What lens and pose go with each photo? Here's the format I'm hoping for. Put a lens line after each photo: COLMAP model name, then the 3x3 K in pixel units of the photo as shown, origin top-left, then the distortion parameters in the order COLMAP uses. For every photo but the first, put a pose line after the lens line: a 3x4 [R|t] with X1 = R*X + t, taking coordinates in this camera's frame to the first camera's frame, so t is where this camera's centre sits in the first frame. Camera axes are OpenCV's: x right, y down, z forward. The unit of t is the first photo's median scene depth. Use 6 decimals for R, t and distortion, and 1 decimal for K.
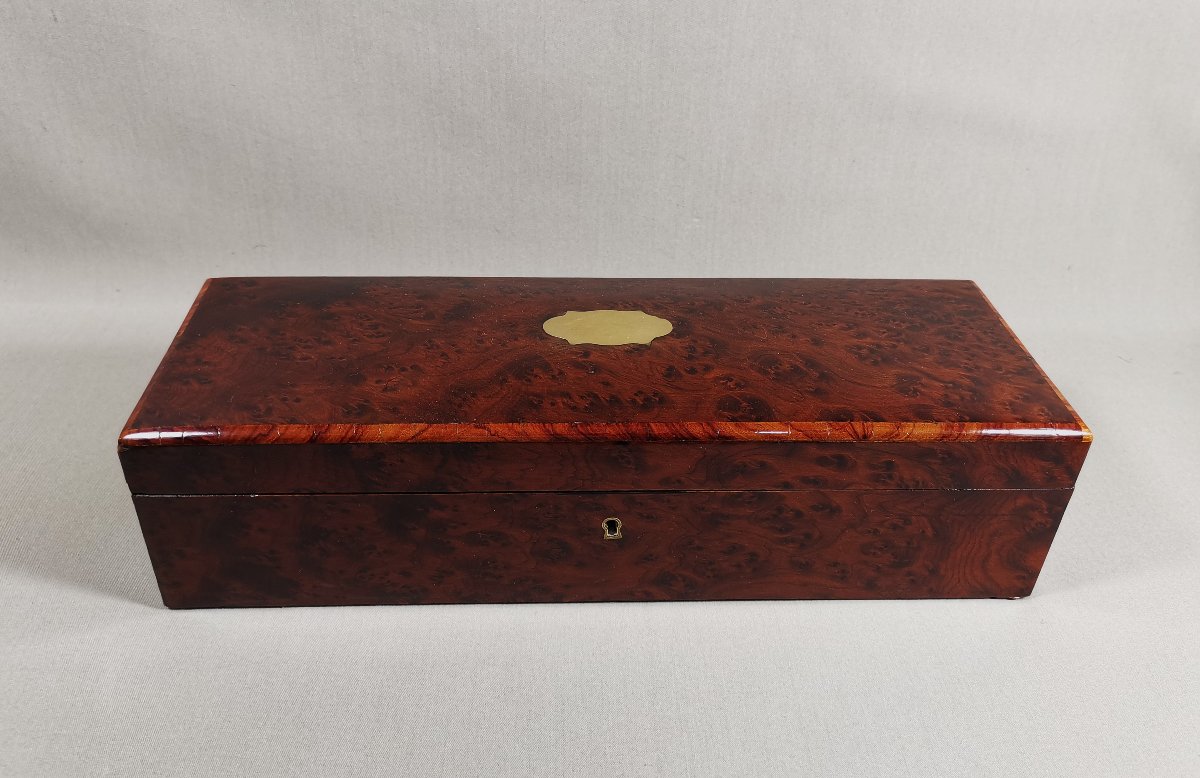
lens RADIAL K [[954.0, 0, 581.4], [0, 954.0, 438.1], [0, 0, 1]] dist [0.009628, -0.004302]
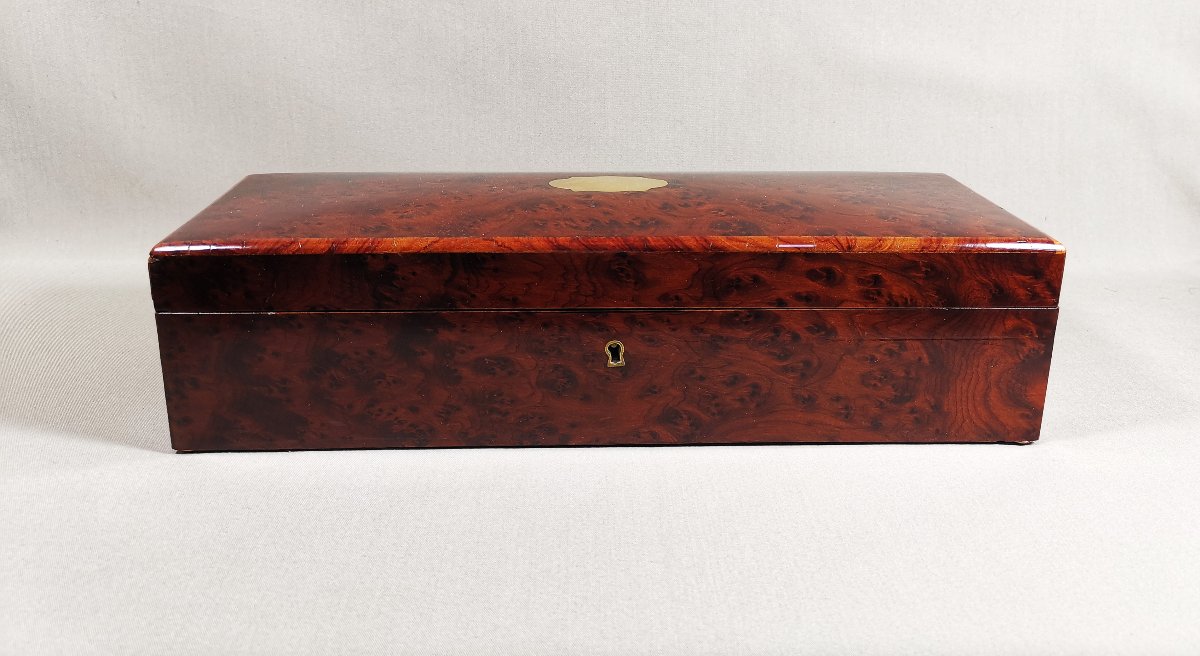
lens RADIAL K [[948.3, 0, 602.2], [0, 948.3, 294.2], [0, 0, 1]] dist [0.010969, 0.001762]
pose [[0.999822, -0.018112, -0.005289, 0.024688], [0.015622, 0.951815, -0.306274, 0.348528], [0.010581, 0.306137, 0.951929, 0.005532]]
